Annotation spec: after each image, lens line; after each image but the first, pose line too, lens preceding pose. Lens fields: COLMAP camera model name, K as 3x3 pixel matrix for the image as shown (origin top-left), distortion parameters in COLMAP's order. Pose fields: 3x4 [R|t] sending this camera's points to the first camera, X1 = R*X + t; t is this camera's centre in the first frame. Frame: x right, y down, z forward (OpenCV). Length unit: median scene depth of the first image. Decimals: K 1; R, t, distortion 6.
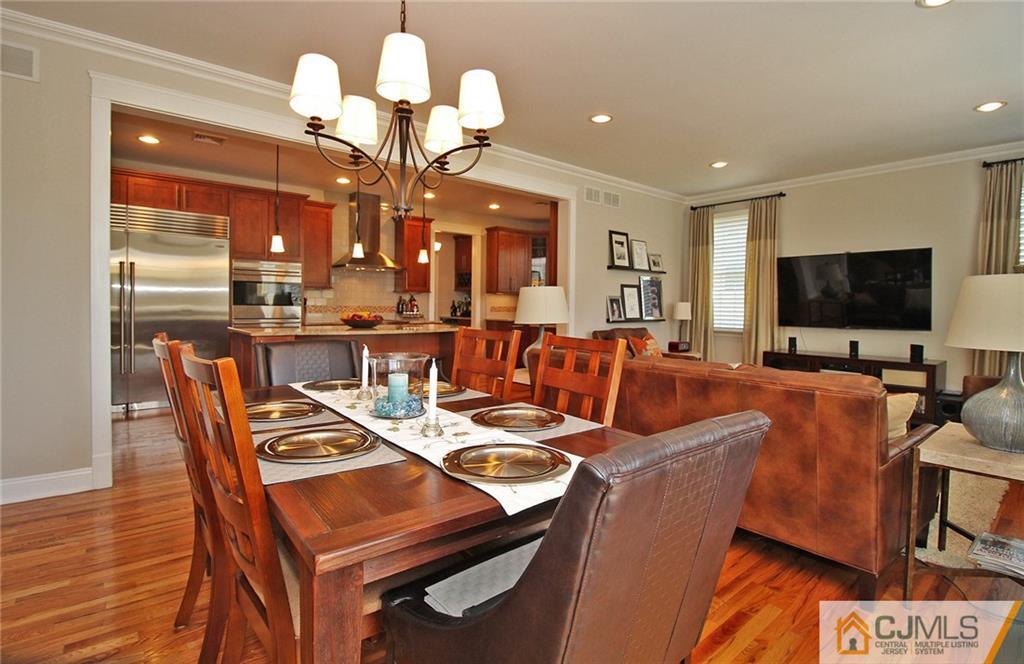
lens RADIAL K [[486.2, 0, 505.8], [0, 486.2, 324.8], [0, 0, 1]] dist [-0.011387, -0.003711]
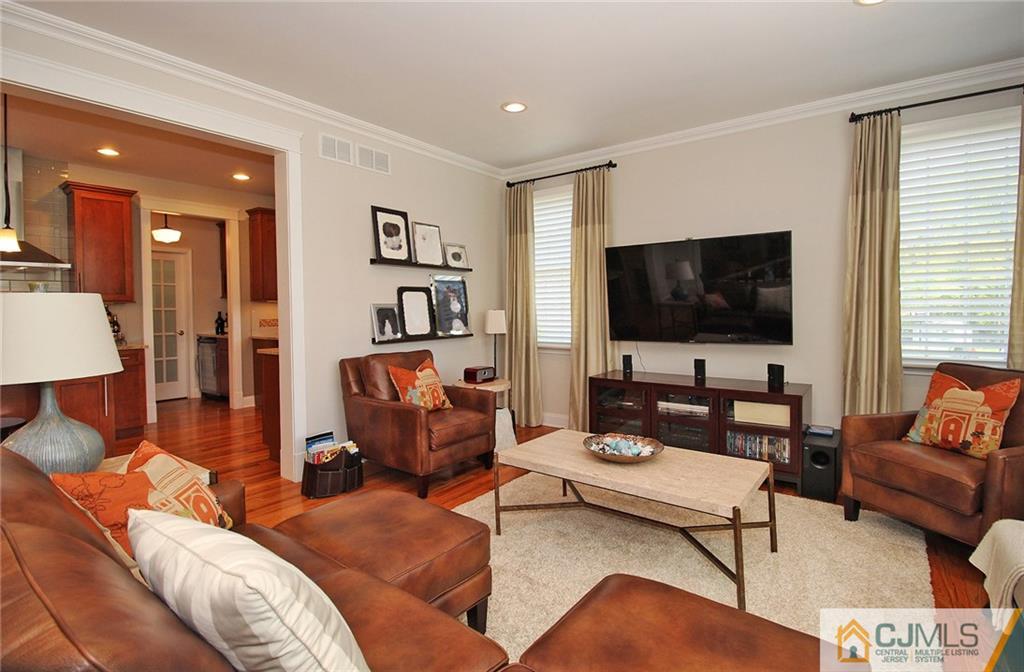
lens RADIAL K [[484.6, 0, 510.4], [0, 484.6, 329.9], [0, 0, 1]] dist [-0.001084, 0.000120]
pose [[0.974435, -0.030230, 0.222627, 0.241970], [0.029174, 0.999542, 0.008029, -0.023177], [-0.222768, -0.001329, 0.974871, 0.301053]]
